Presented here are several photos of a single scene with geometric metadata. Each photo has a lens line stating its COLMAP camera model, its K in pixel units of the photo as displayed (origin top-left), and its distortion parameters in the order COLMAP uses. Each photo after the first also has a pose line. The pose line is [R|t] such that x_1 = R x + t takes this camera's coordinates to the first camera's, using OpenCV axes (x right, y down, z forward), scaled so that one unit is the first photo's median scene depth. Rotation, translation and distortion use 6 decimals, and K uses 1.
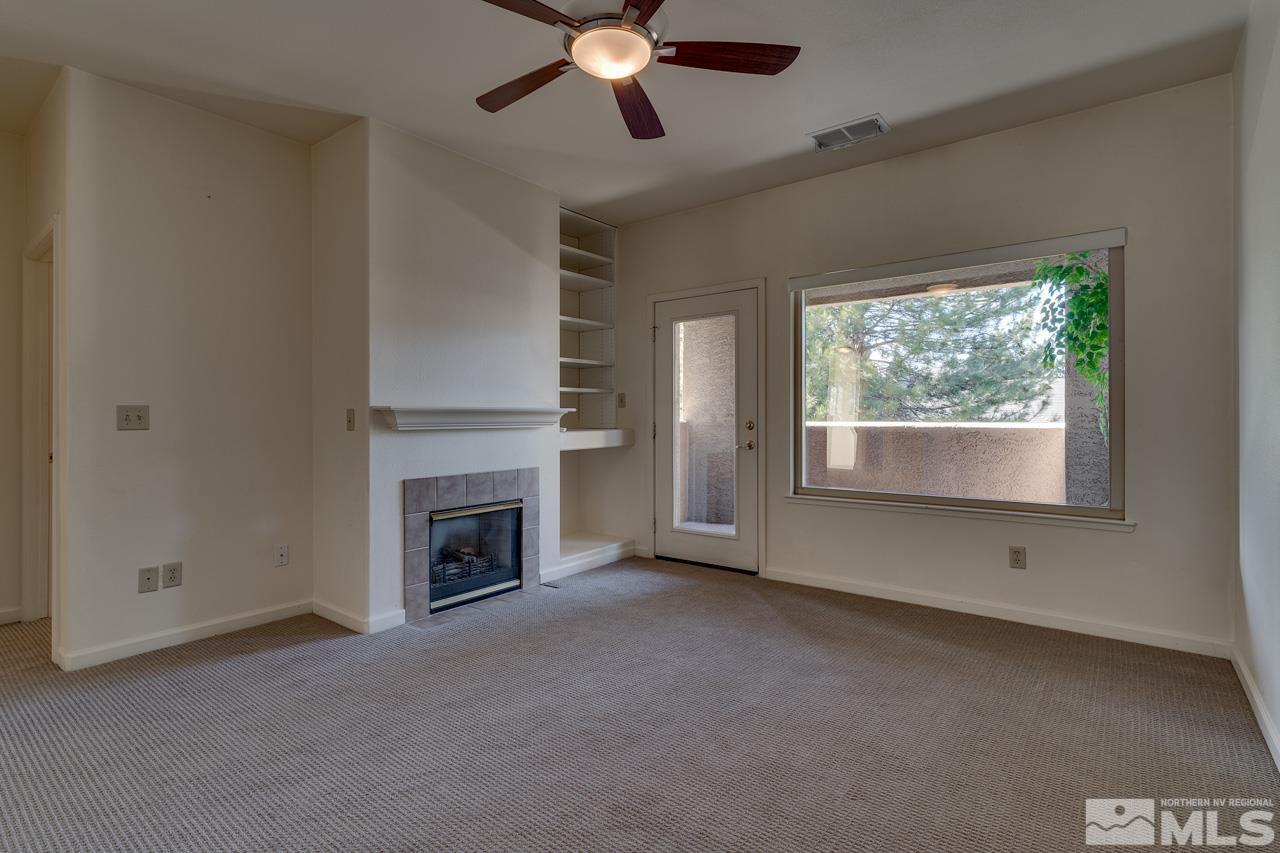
lens RADIAL K [[618.7, 0, 638.2], [0, 618.7, 415.7], [0, 0, 1]] dist [-0.001565, -0.000002]
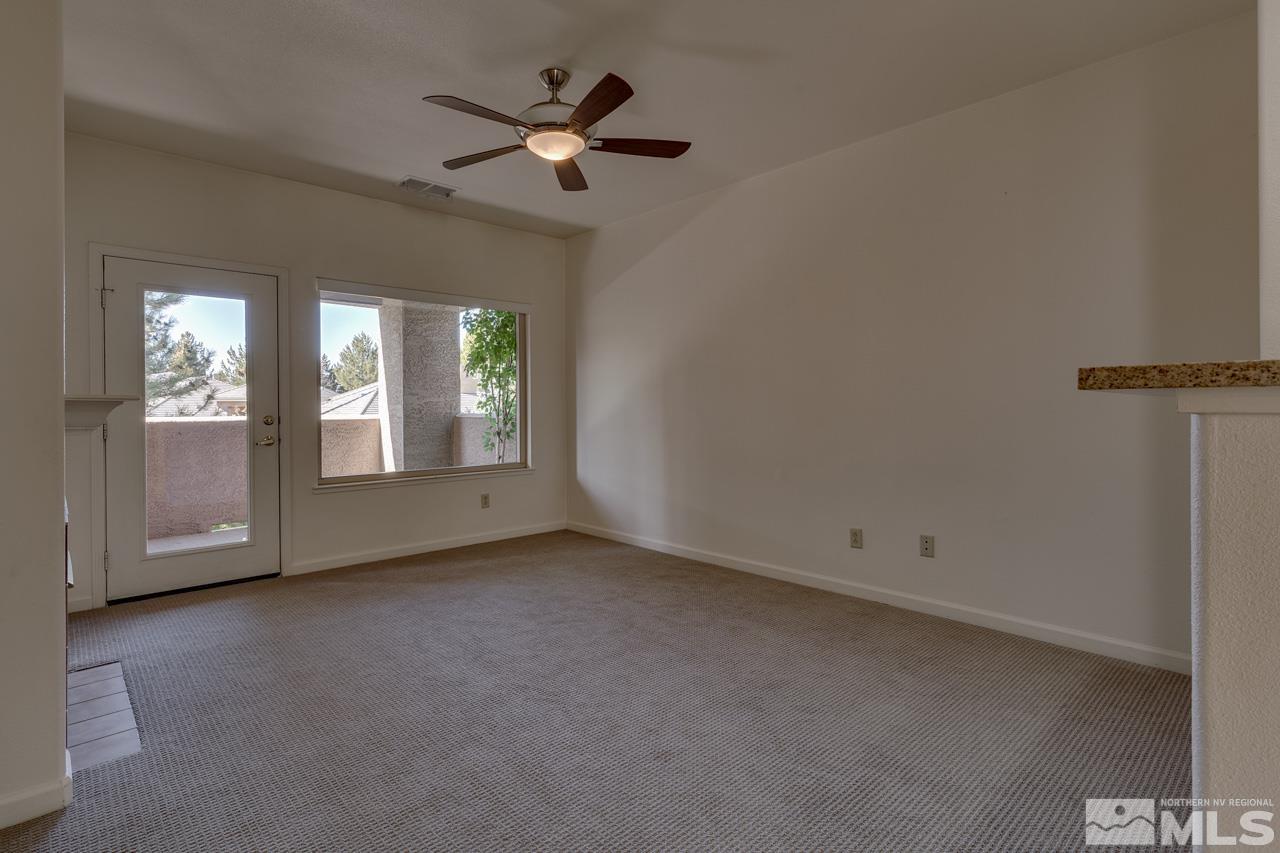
lens RADIAL K [[618.7, 0, 638.2], [0, 618.7, 415.7], [0, 0, 1]] dist [-0.001565, -0.000002]
pose [[0.150378, -0.011291, 0.988564, -0.693022], [0.002158, 0.999936, 0.011093, -0.001052], [-0.988626, 0.000465, 0.150393, 0.310626]]
